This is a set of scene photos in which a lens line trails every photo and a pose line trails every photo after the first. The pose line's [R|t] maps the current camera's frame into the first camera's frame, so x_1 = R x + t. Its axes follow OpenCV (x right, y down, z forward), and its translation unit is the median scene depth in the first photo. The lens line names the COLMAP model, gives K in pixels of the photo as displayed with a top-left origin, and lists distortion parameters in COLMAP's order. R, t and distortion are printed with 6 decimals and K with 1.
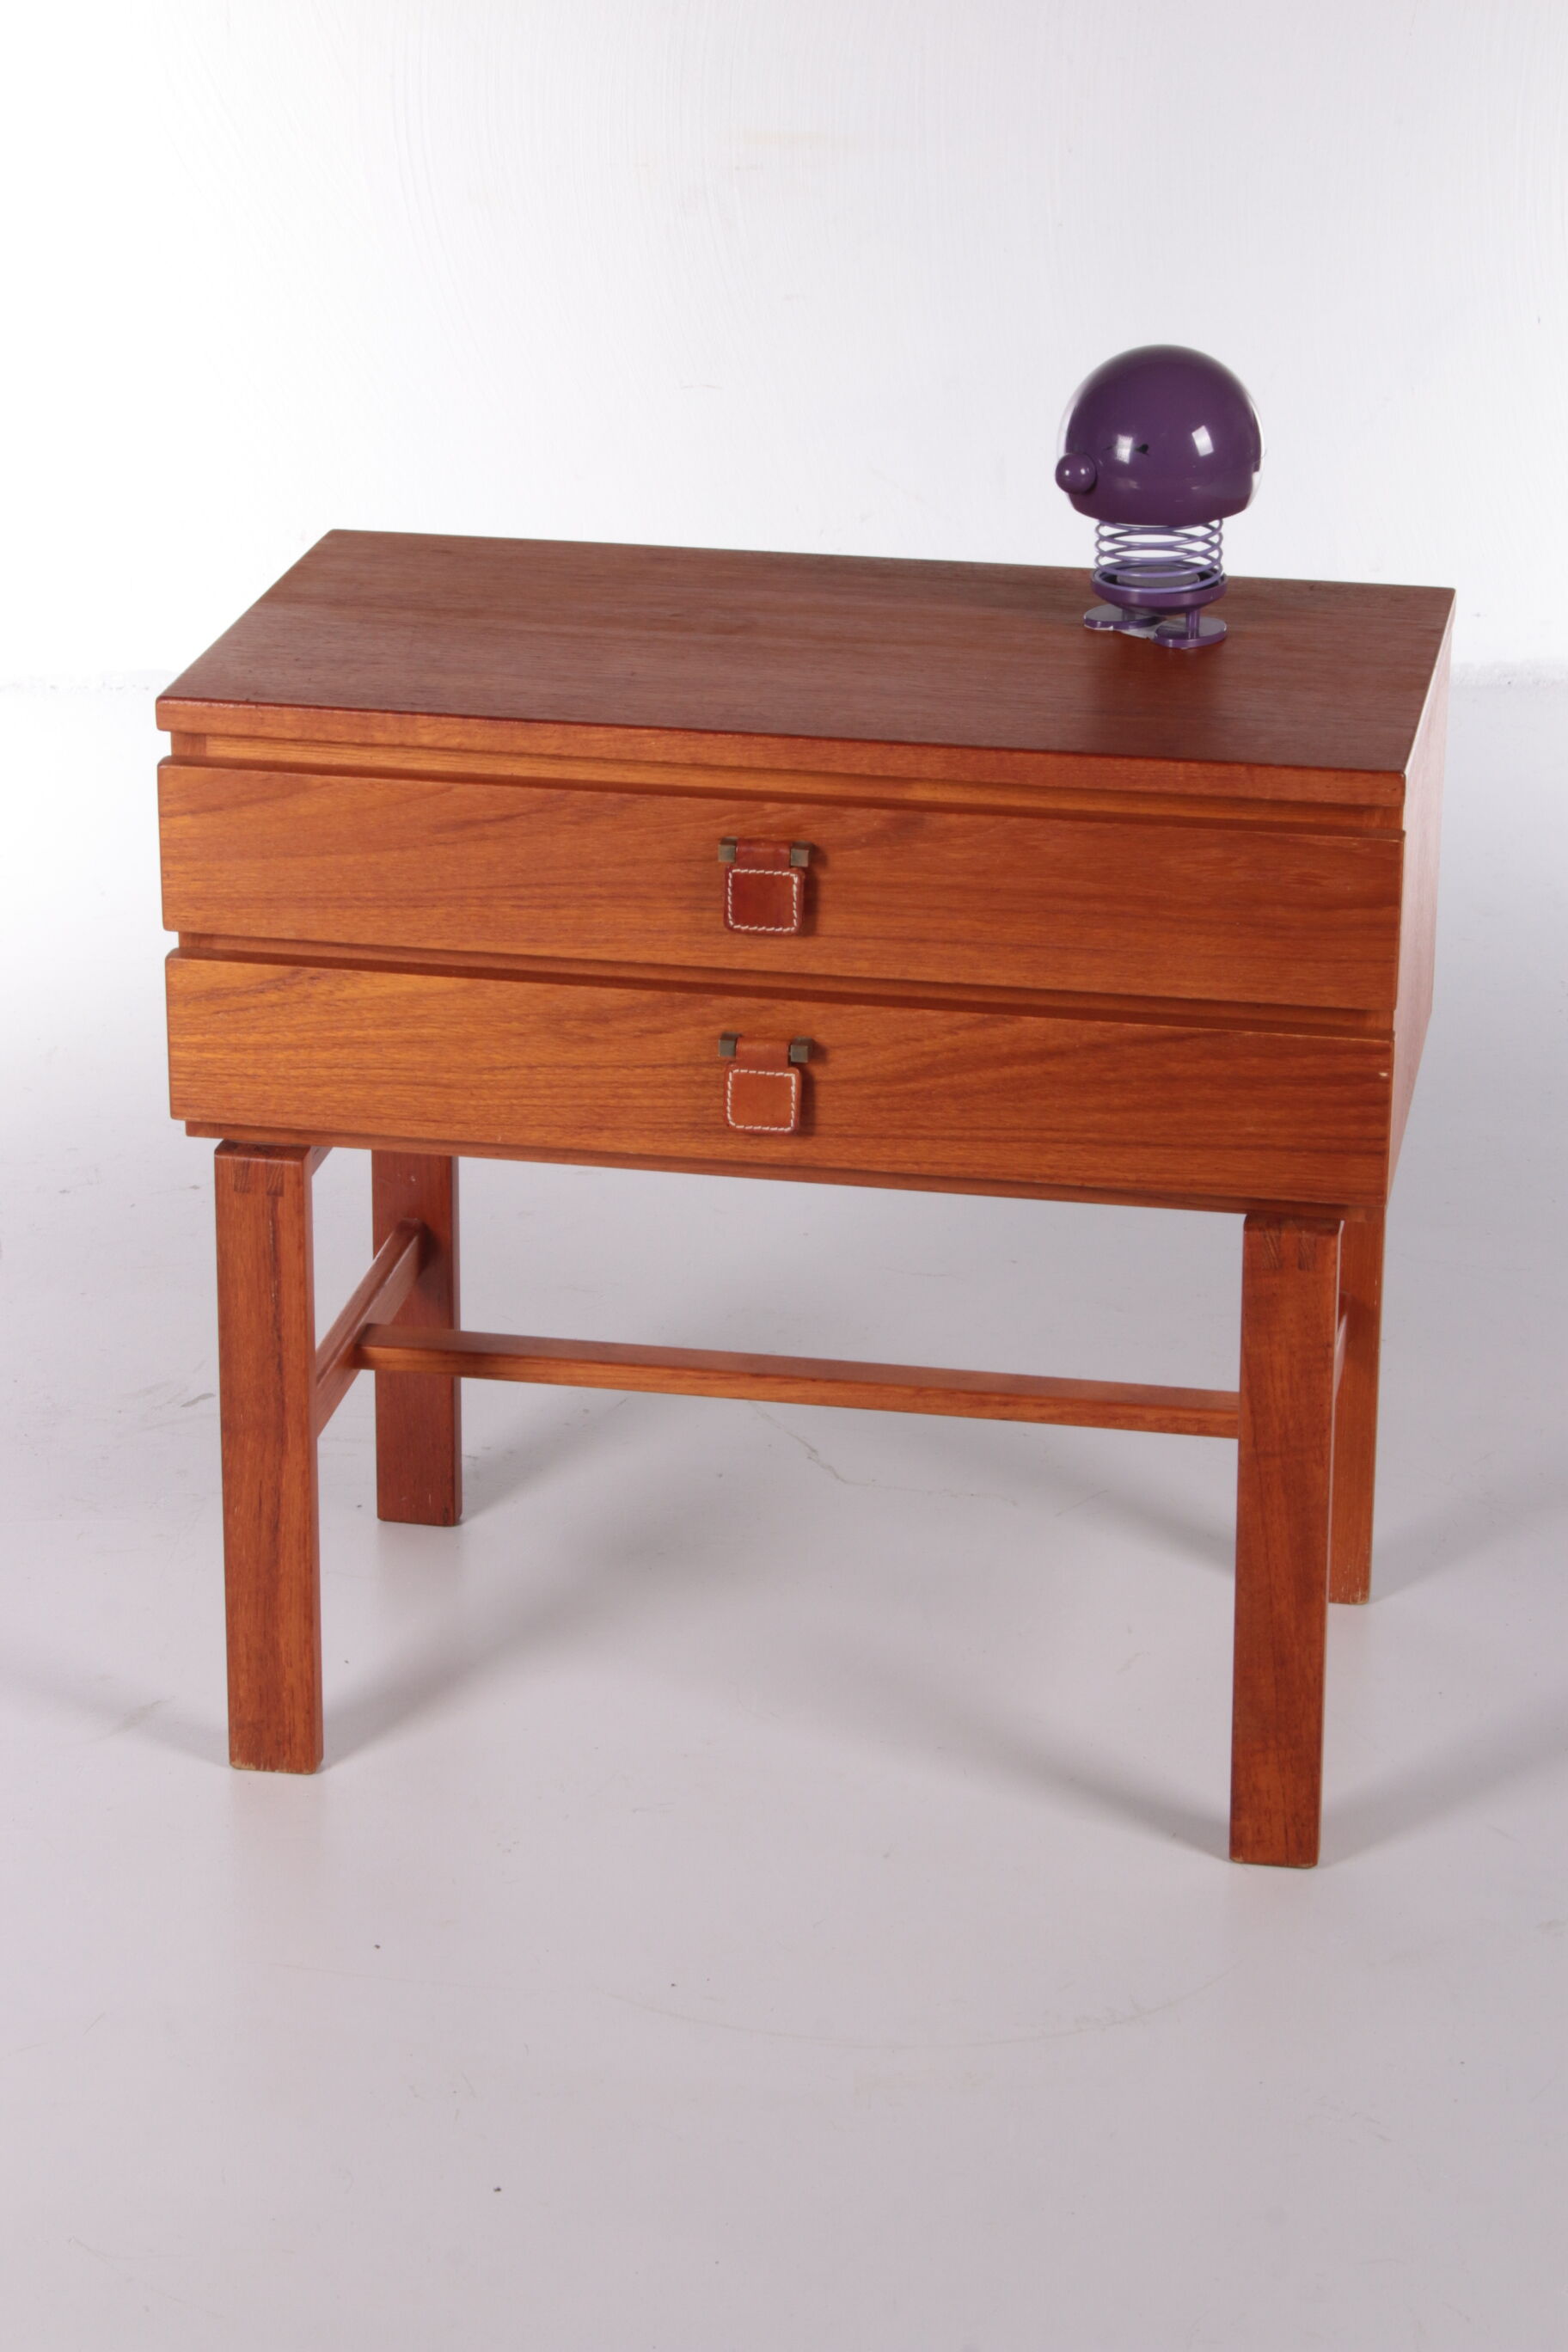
lens RADIAL K [[5586.6, 0, 788.4], [0, 5586.6, 1181.2], [0, 0, 1]] dist [0.110865, 0.000000]
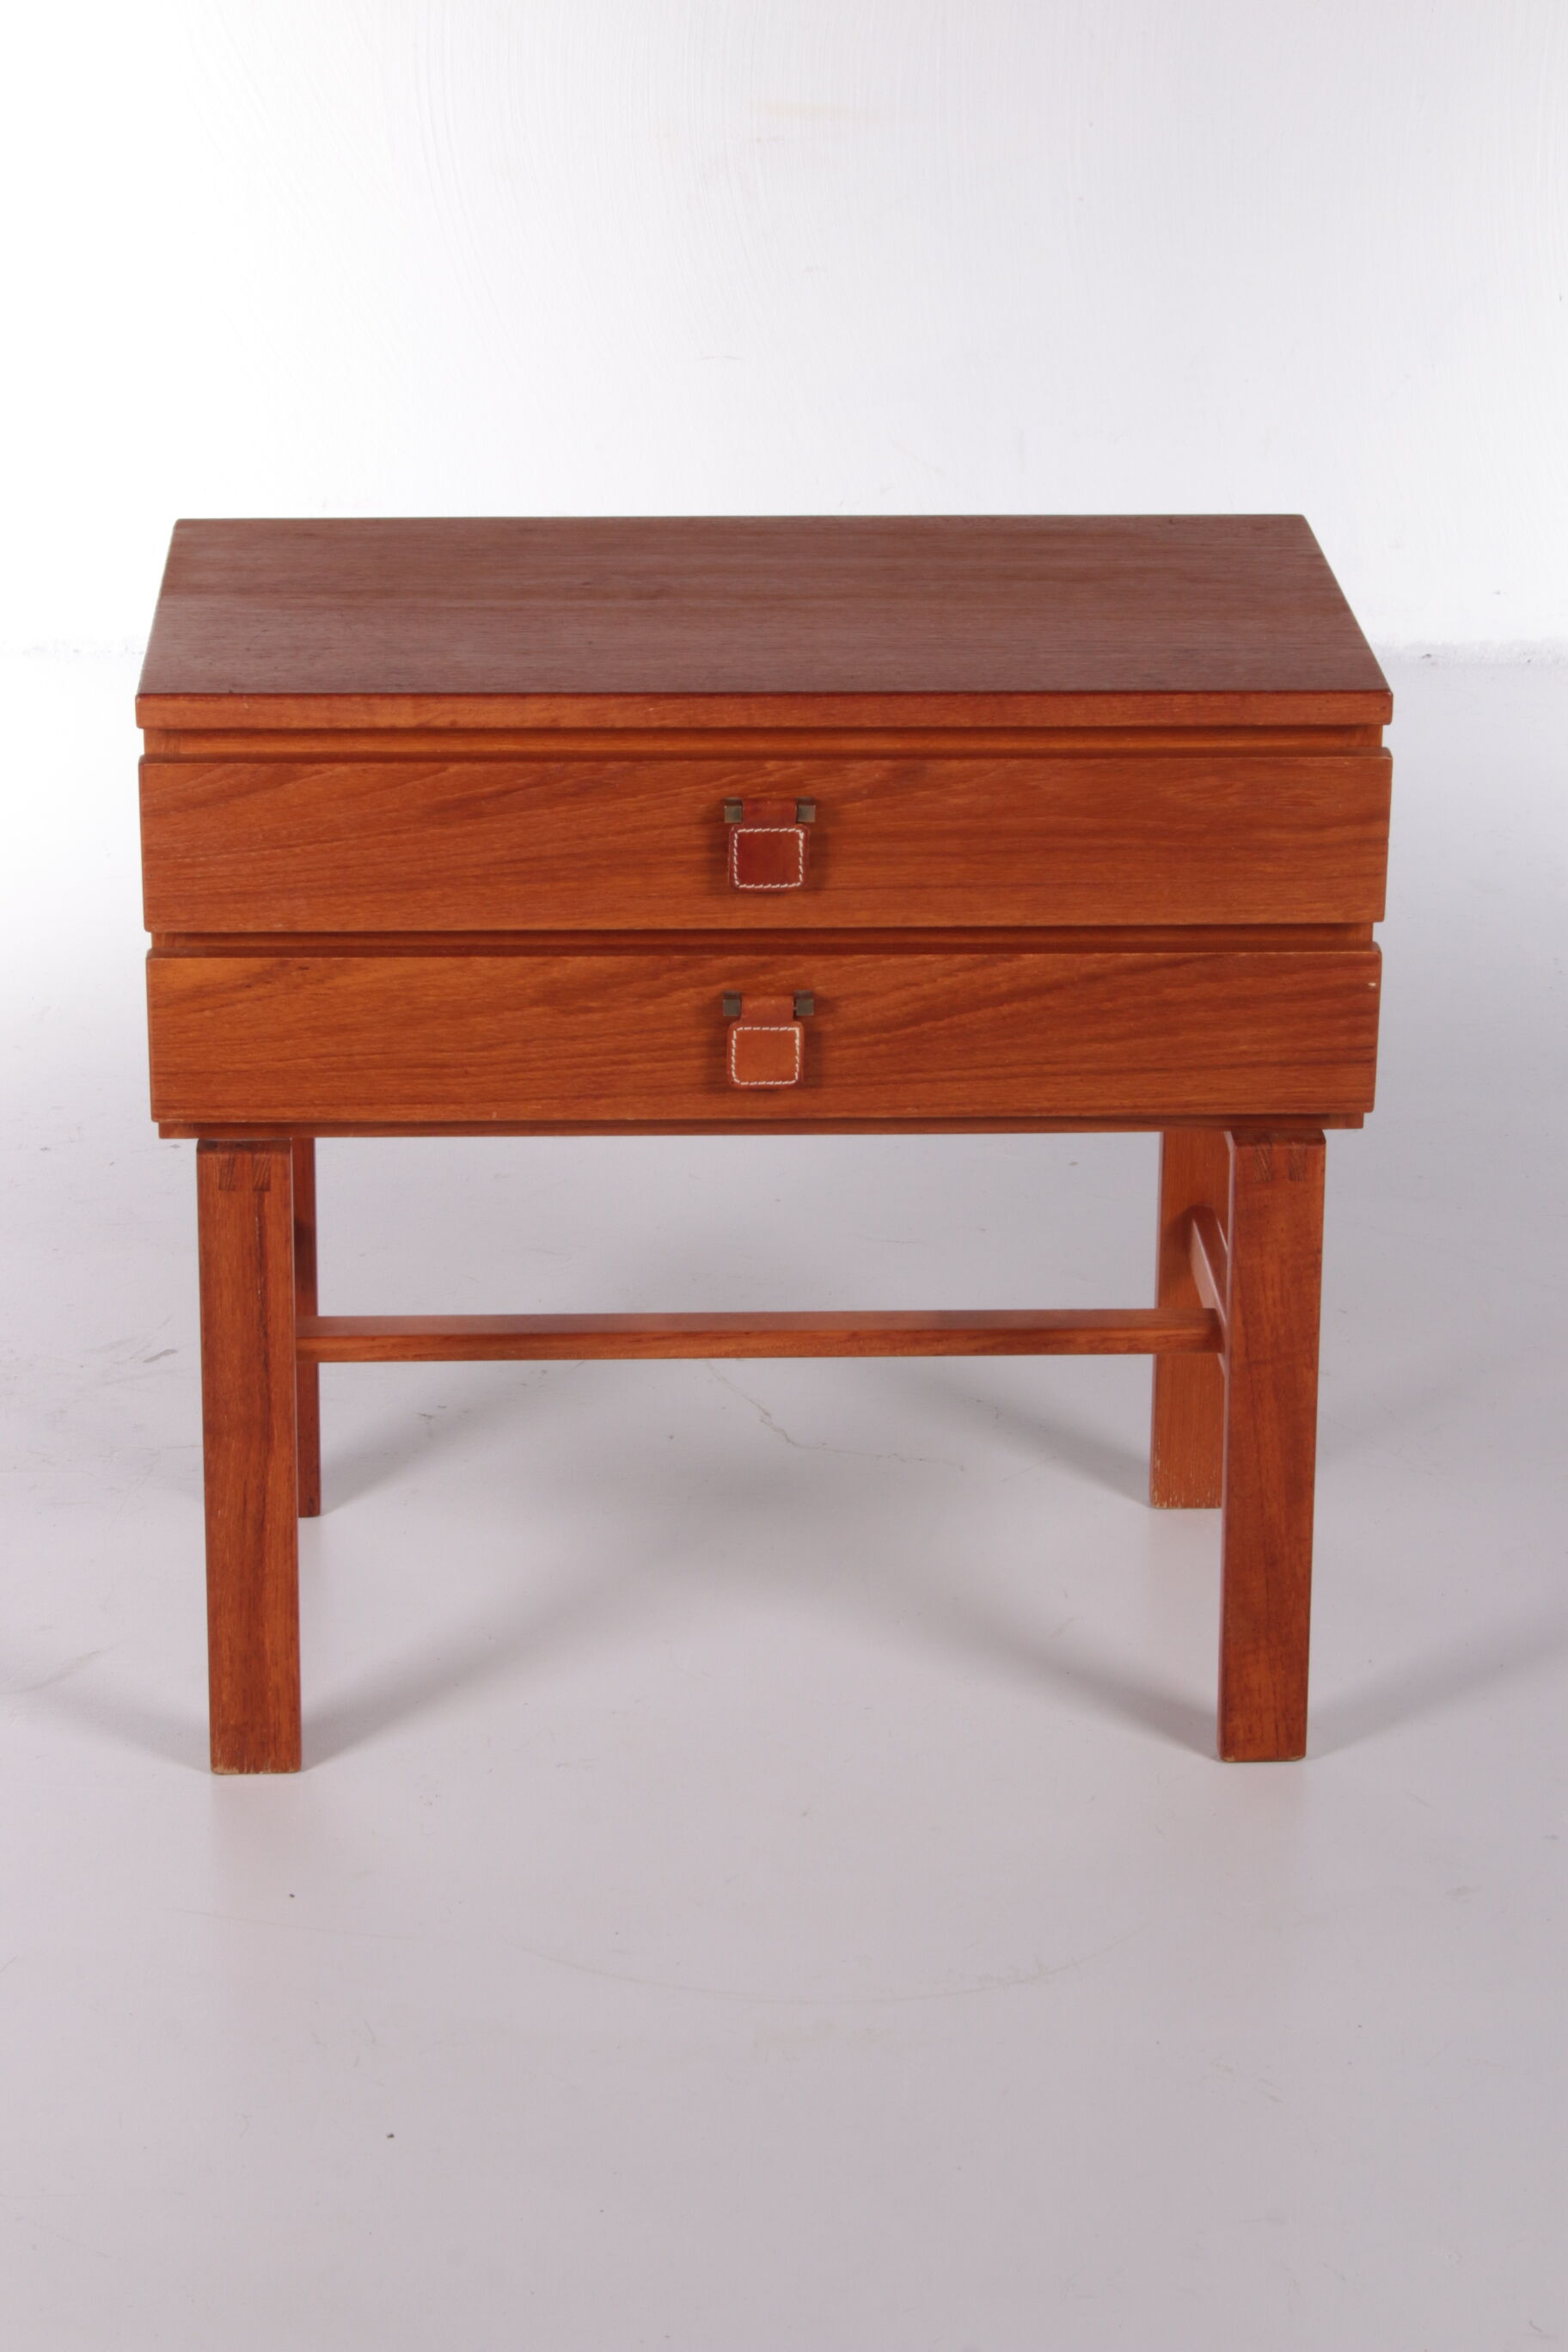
lens RADIAL K [[5586.6, 0, 790.5], [0, 5586.6, 1154.3], [0, 0, 1]] dist [0.110865, 0.000000]
pose [[0.974205, -0.079853, 0.211064, -0.215215], [0.079419, 0.996786, 0.010547, -0.007134], [-0.211228, 0.006488, 0.977415, 0.012242]]
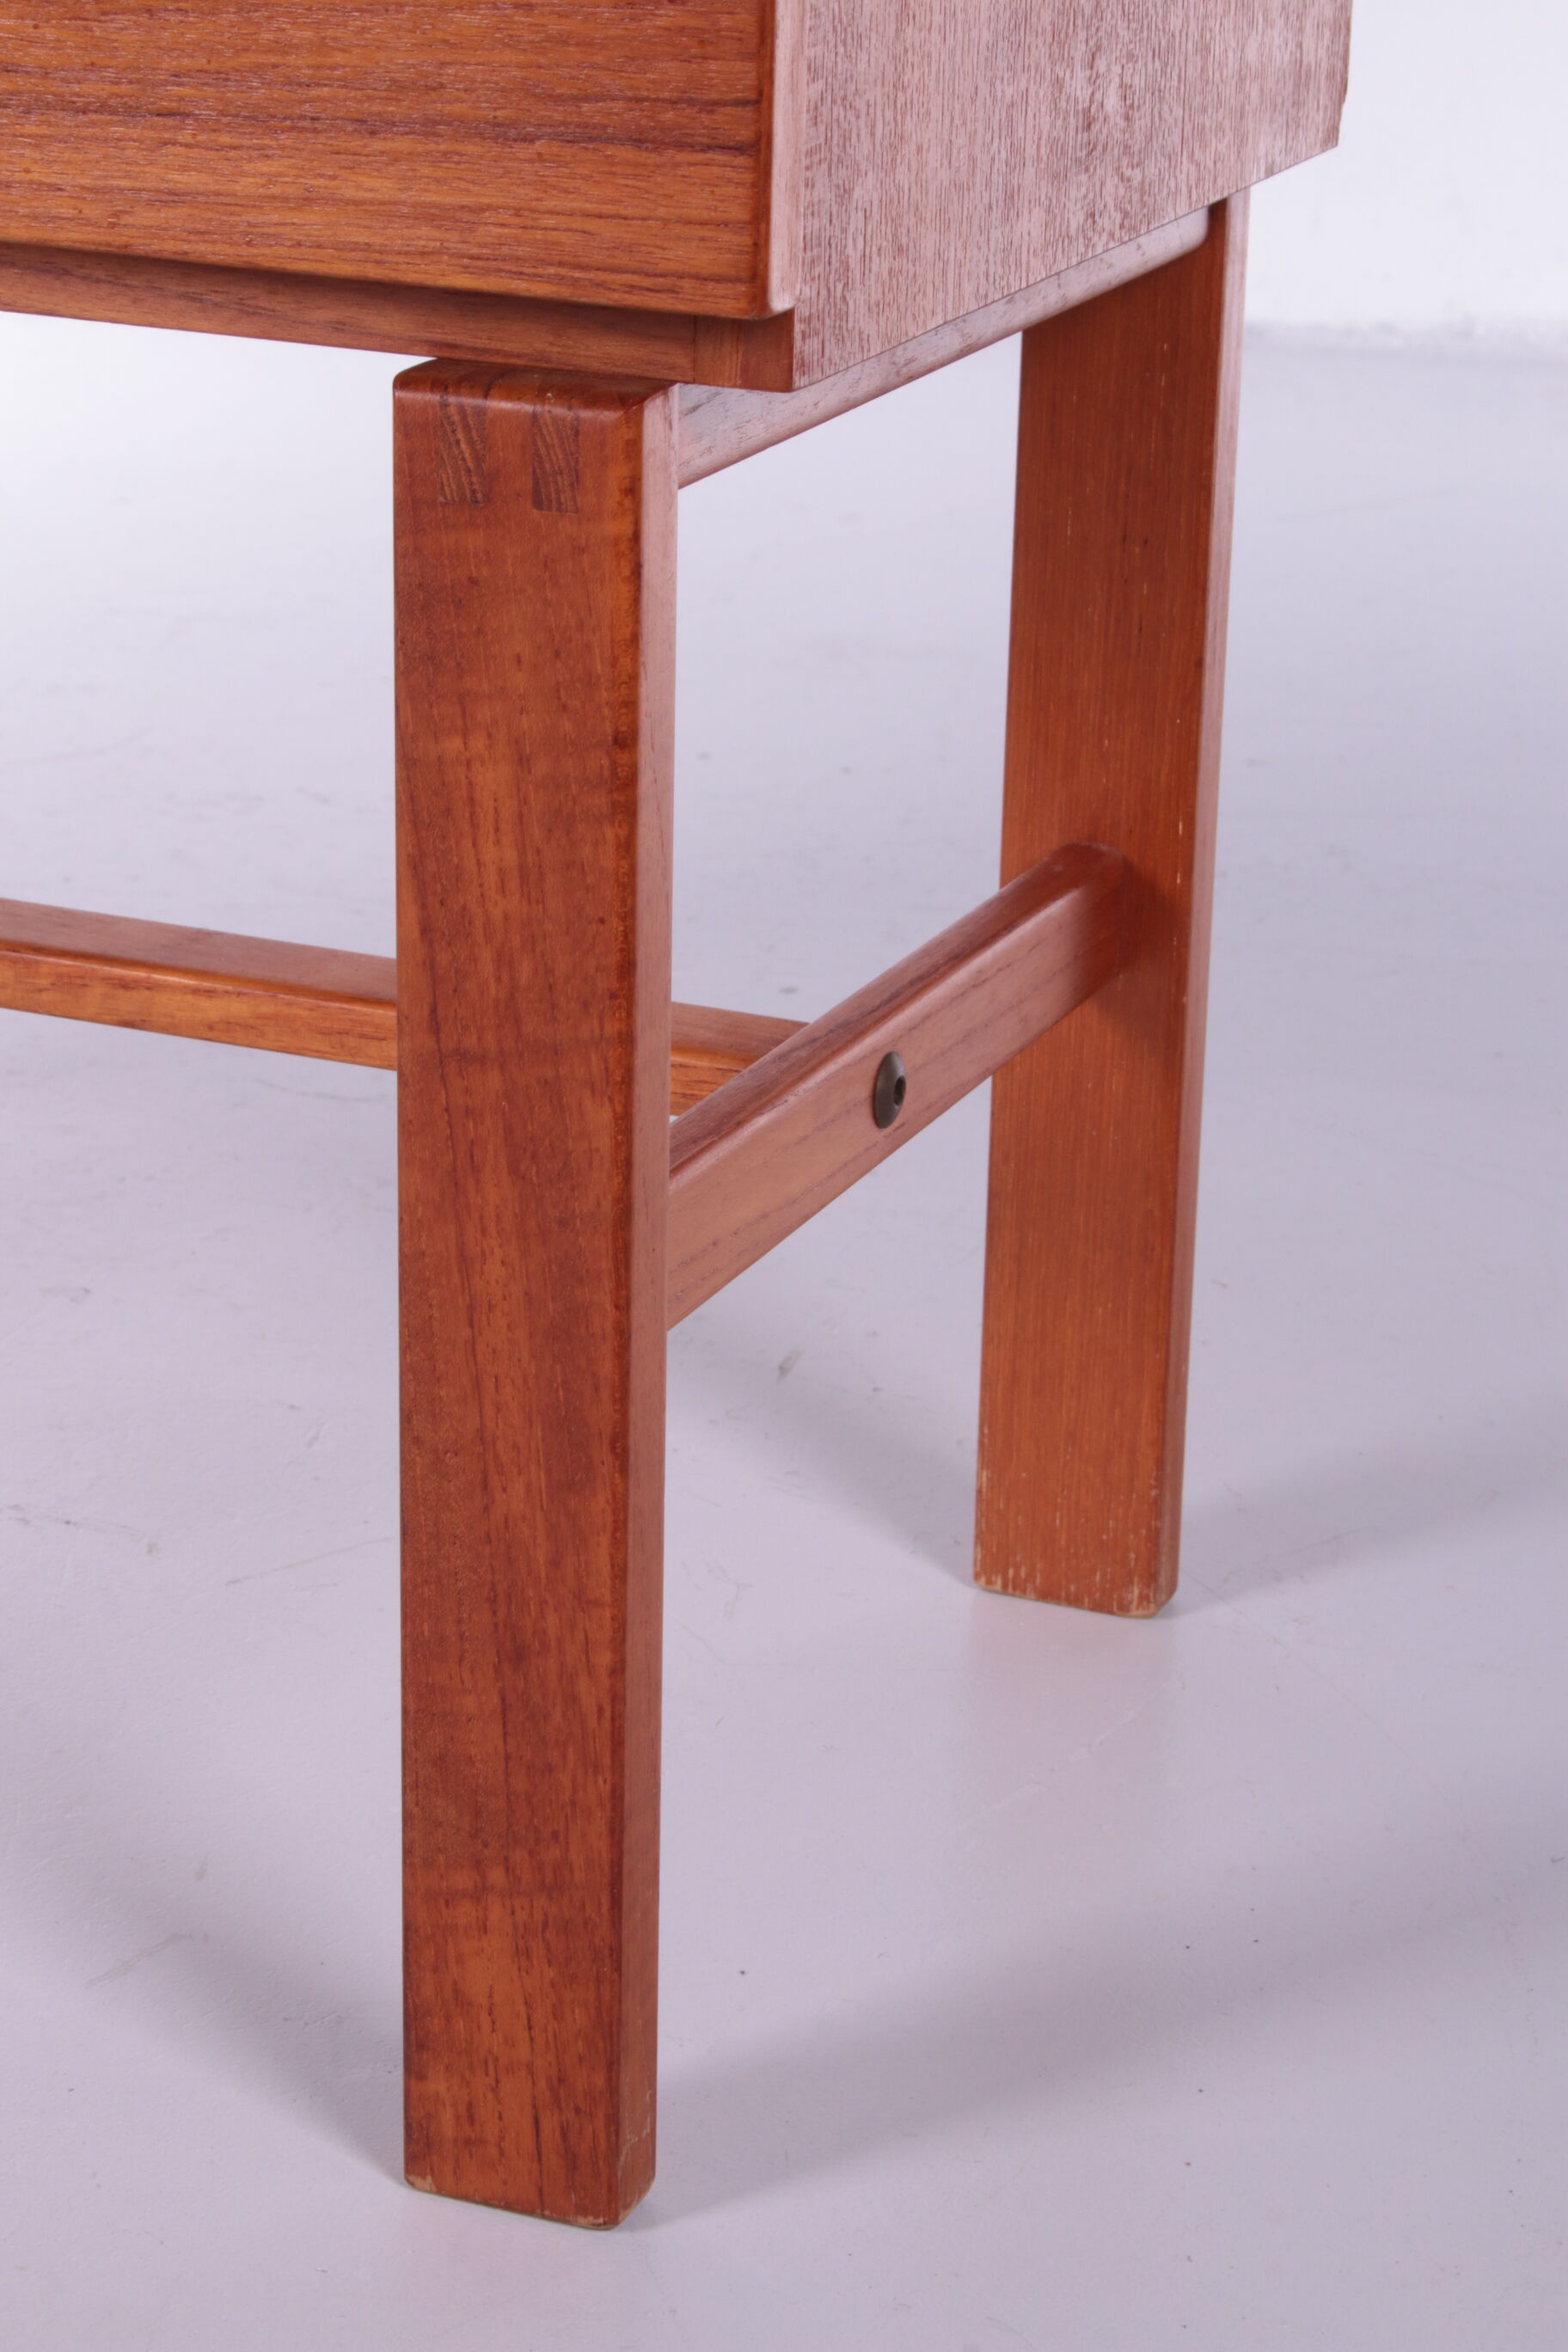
lens RADIAL K [[5586.6, 0, 788.5], [0, 5586.6, 1191.9], [0, 0, 1]] dist [0.110865, 0.000000]
pose [[0.978606, 0.088789, -0.185597, 0.174815], [-0.095205, 0.995120, -0.025928, 0.065538], [0.182389, 0.043043, 0.982284, 0.662479]]
